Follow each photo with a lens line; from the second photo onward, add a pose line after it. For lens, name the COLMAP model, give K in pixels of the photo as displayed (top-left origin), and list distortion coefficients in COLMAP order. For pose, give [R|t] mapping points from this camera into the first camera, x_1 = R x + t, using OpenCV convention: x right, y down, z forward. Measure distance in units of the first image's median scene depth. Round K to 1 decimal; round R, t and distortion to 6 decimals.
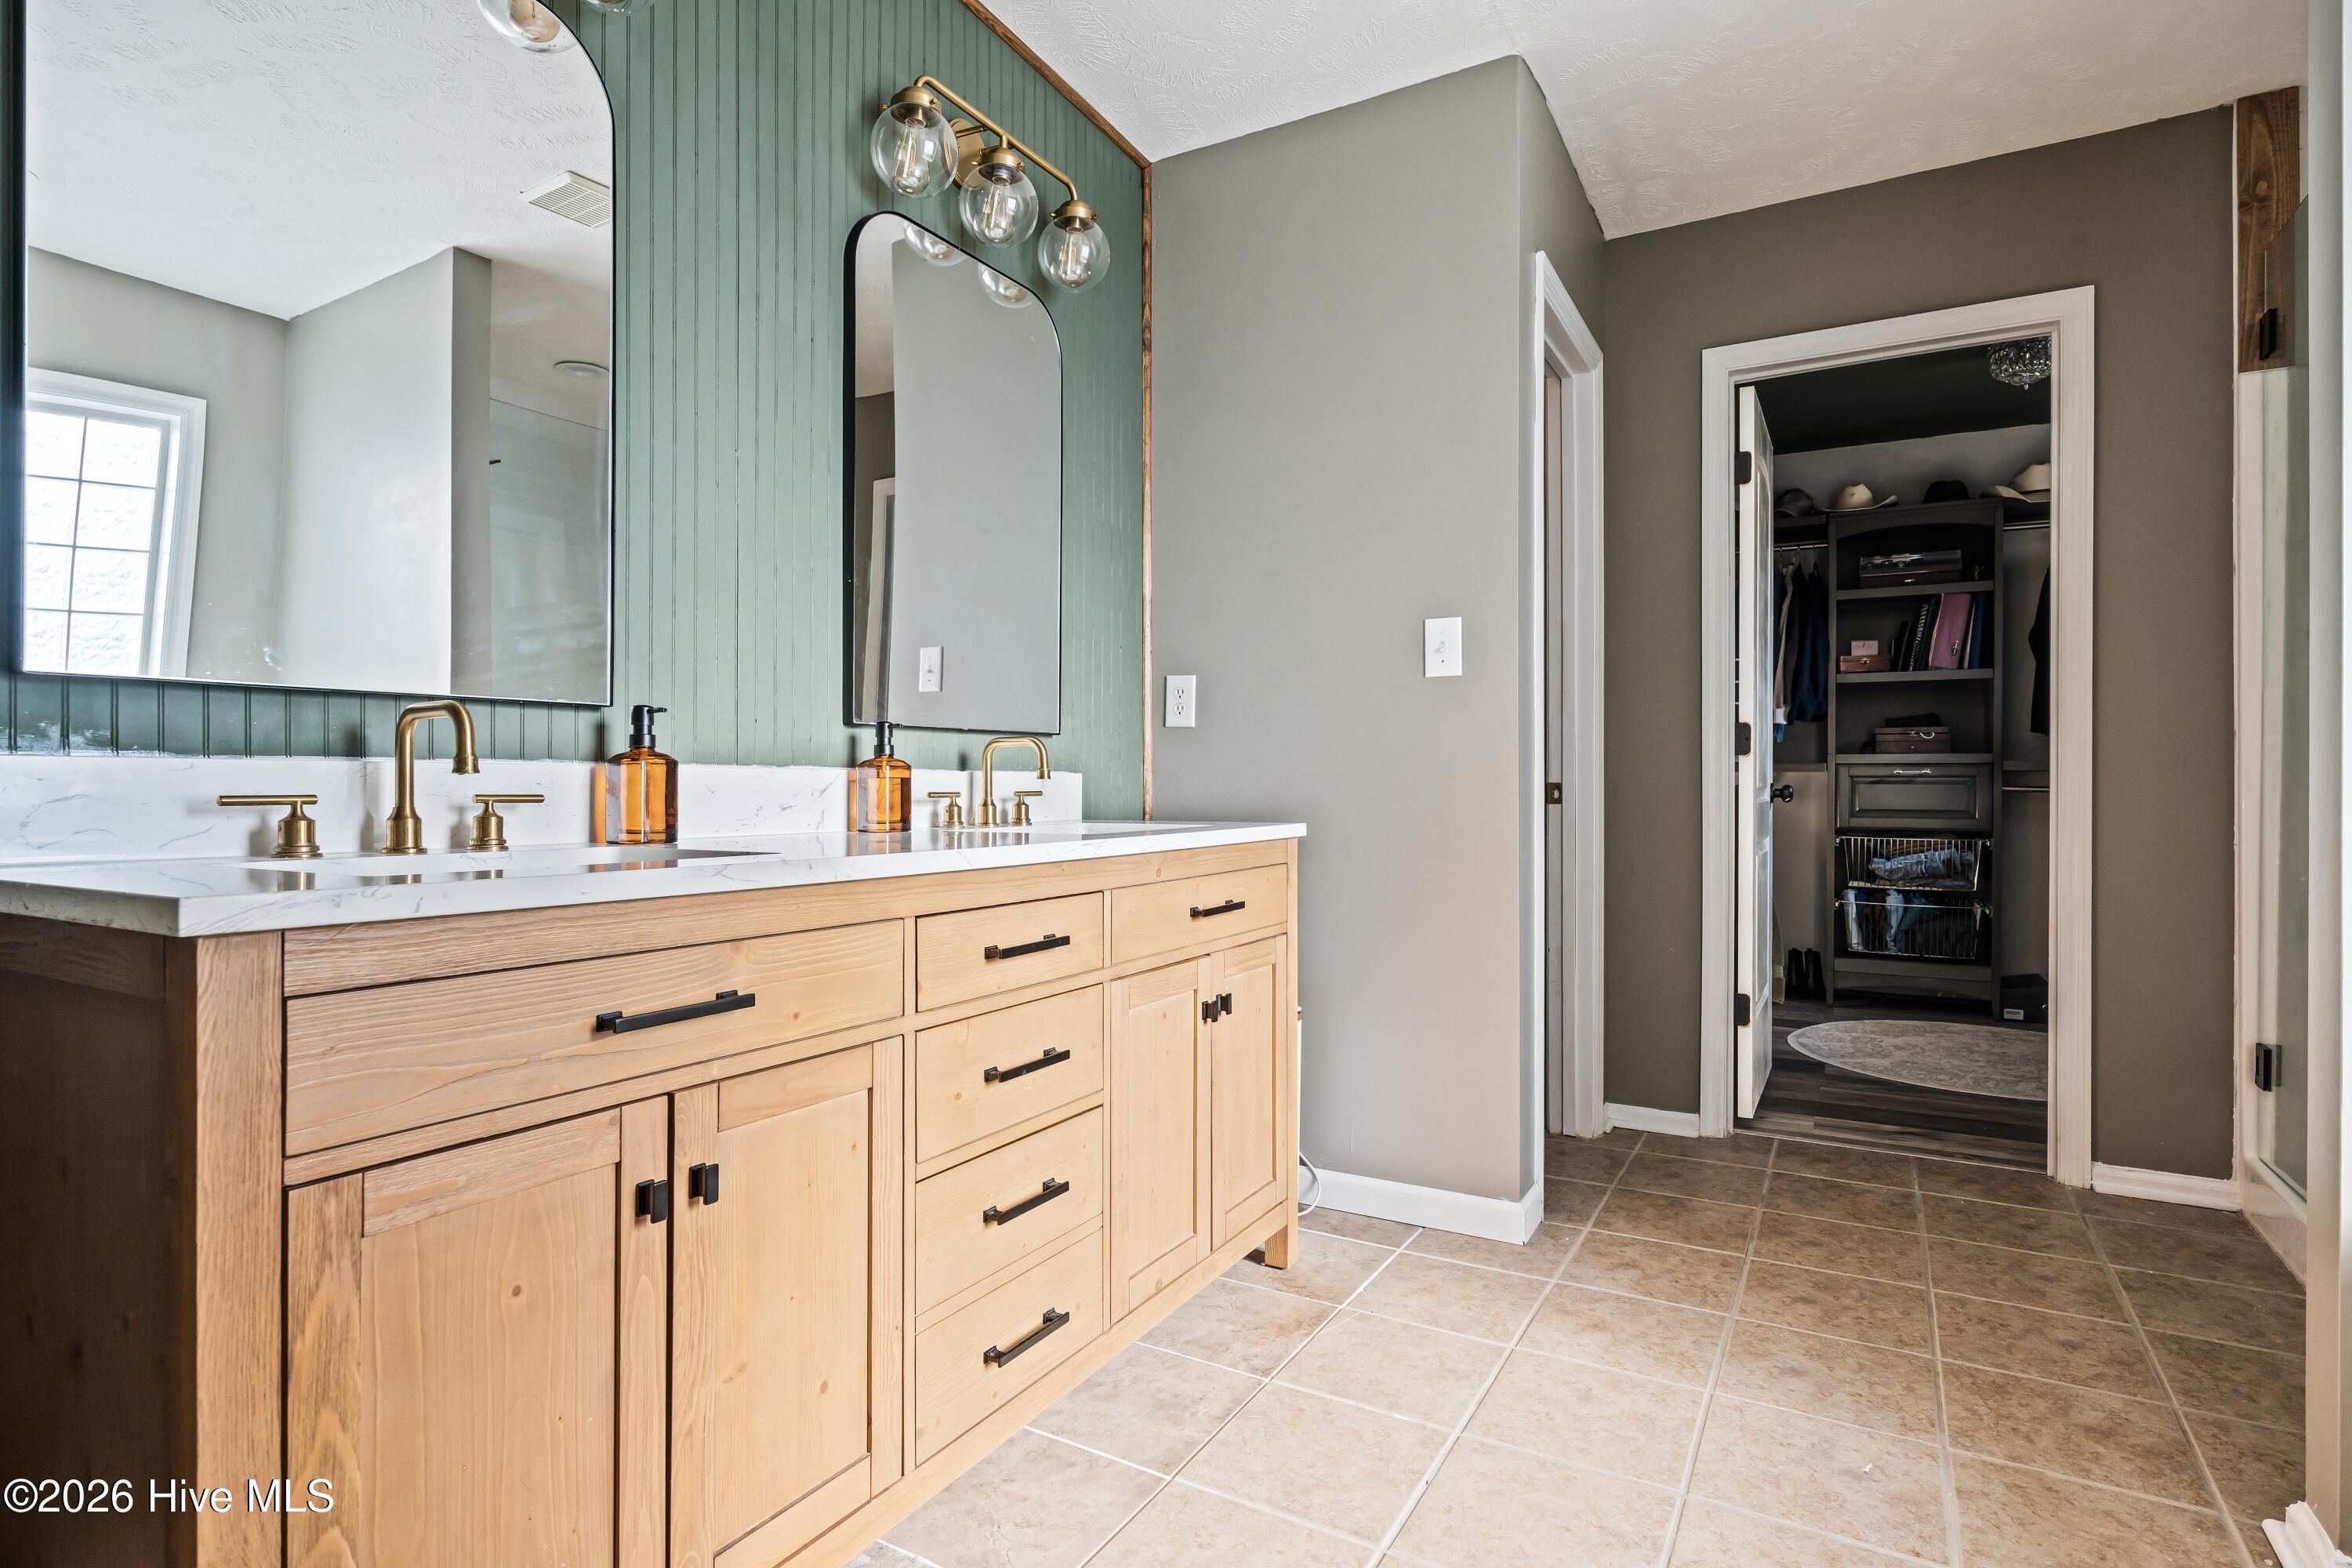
lens RADIAL K [[1175.8, 0, 1179.7], [0, 1175.8, 779.4], [0, 0, 1]] dist [0.001286, 0.000000]
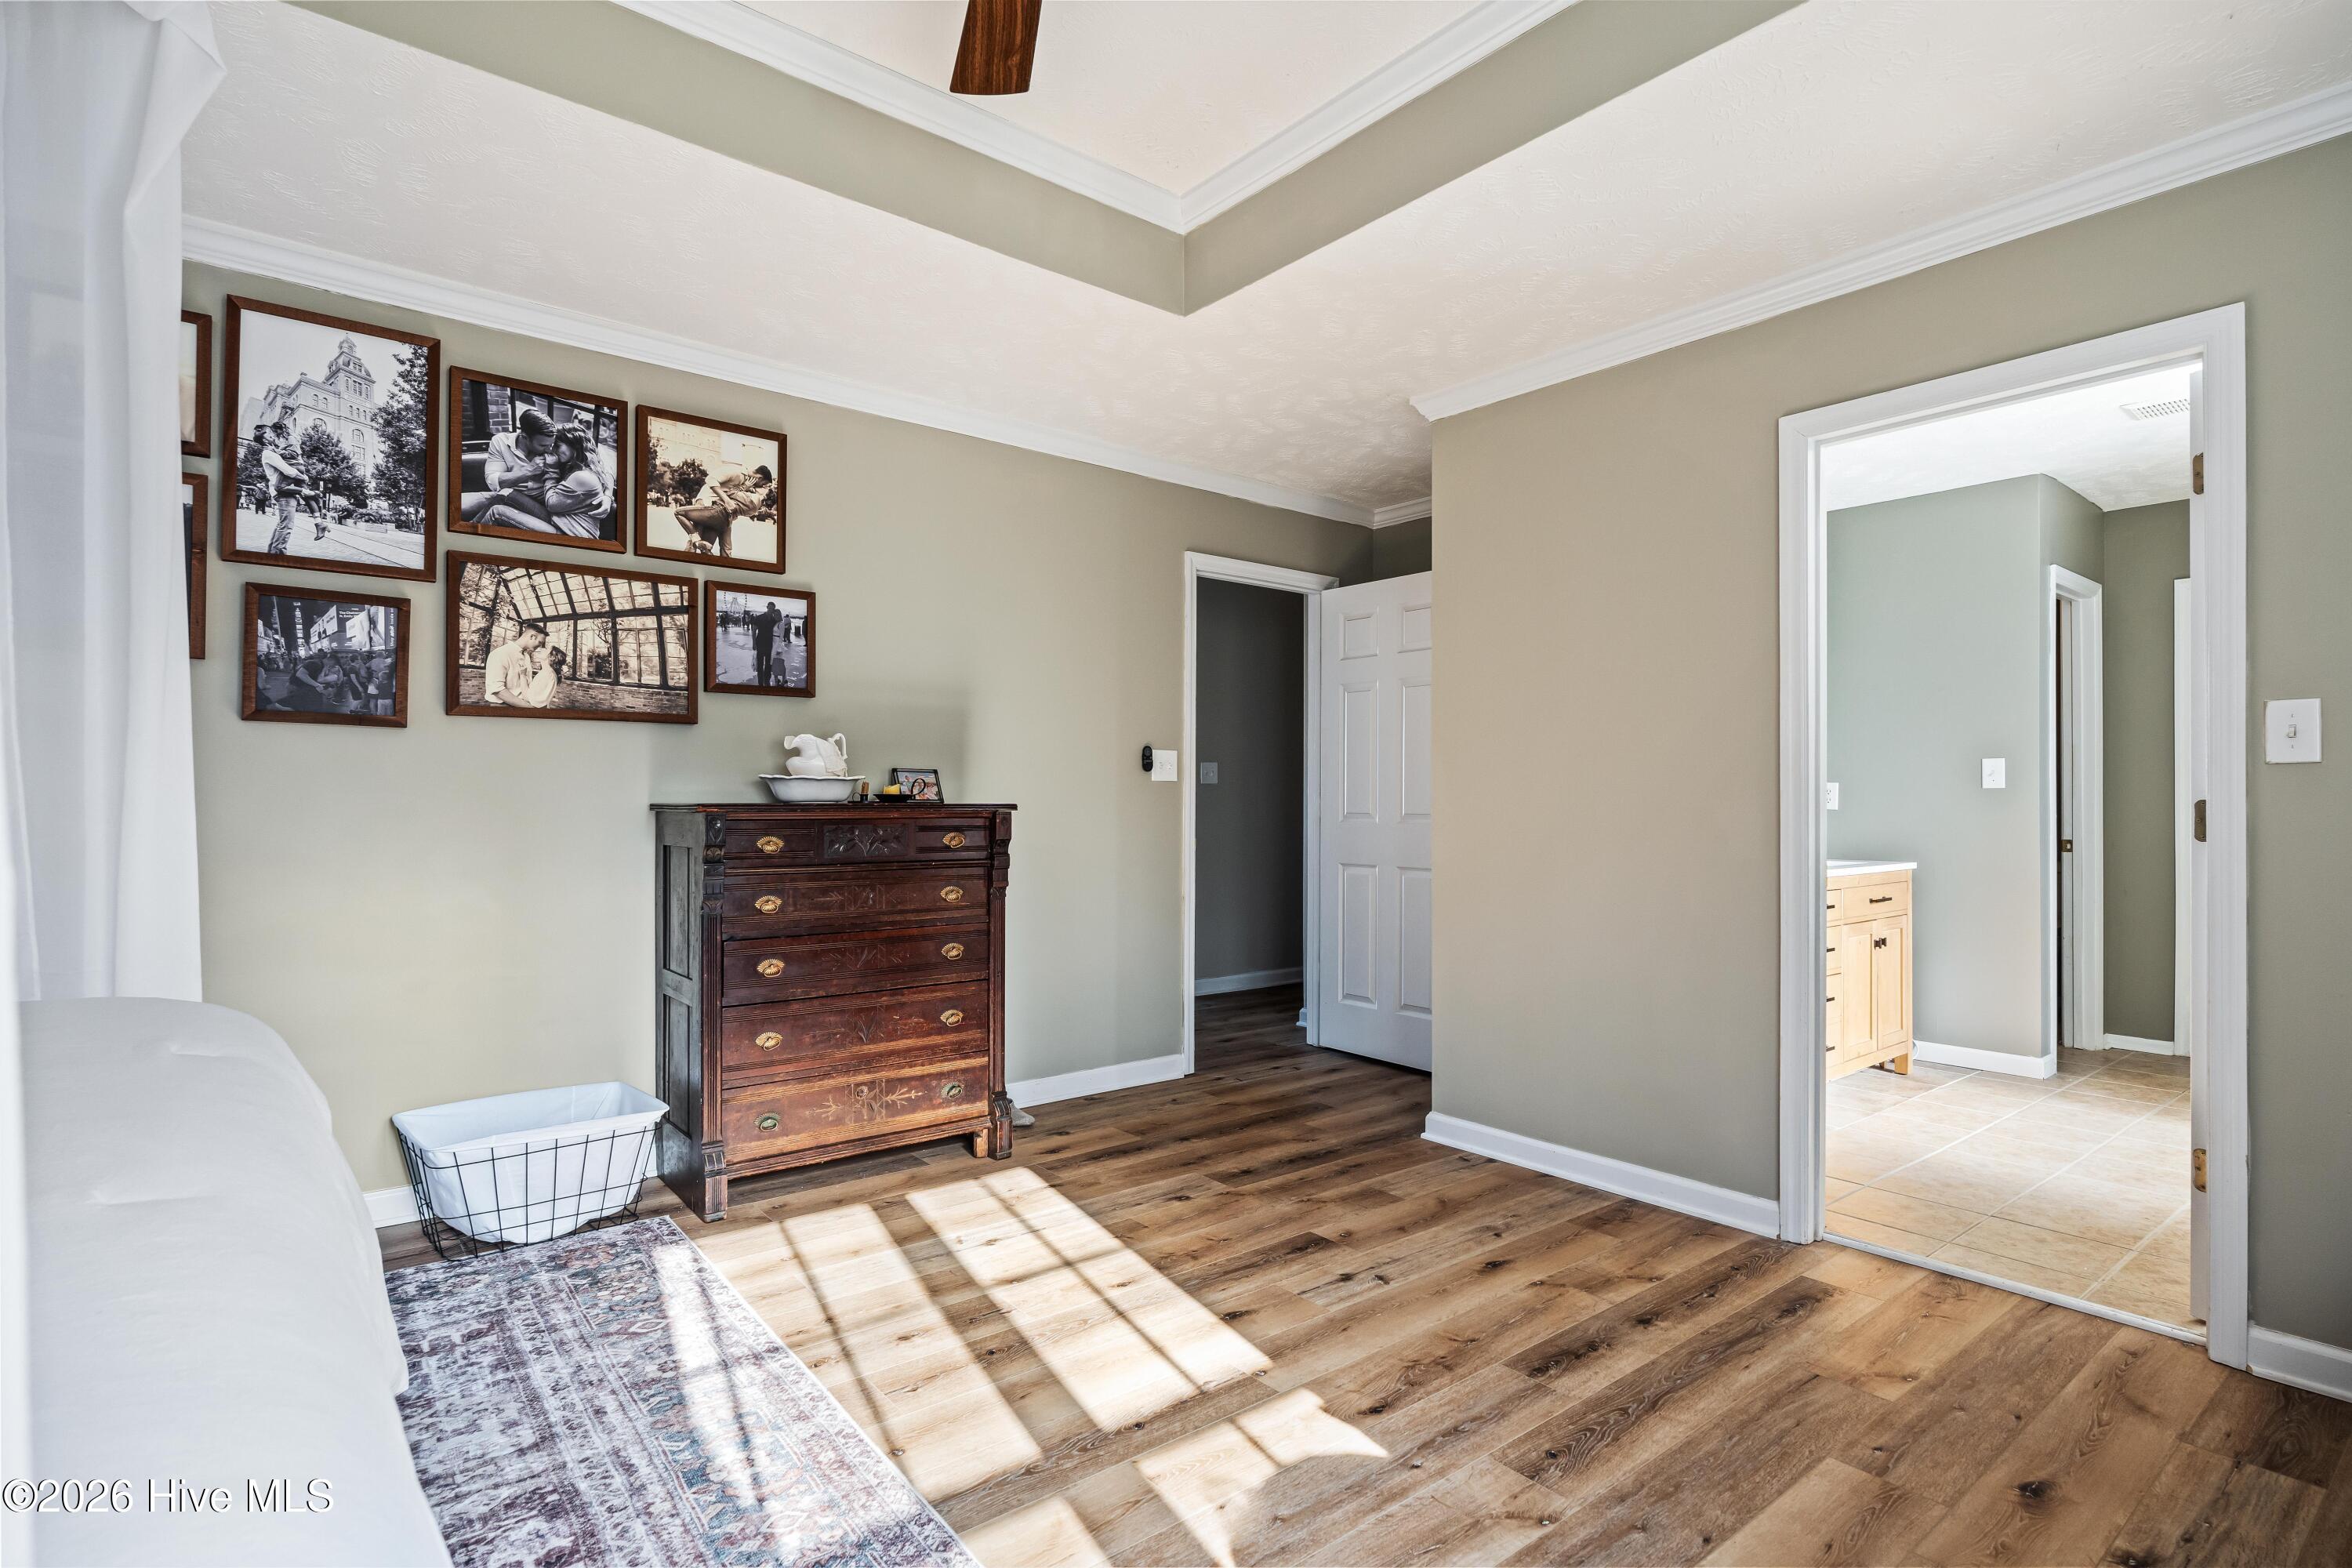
lens RADIAL K [[1175.8, 0, 1172.9], [0, 1175.8, 799.7], [0, 0, 1]] dist [0.001286, 0.000000]
pose [[0.935858, -0.000726, -0.352376, -0.370575], [-0.001803, 0.999975, -0.006849, -0.053564], [0.352372, 0.007046, 0.935834, -1.337490]]
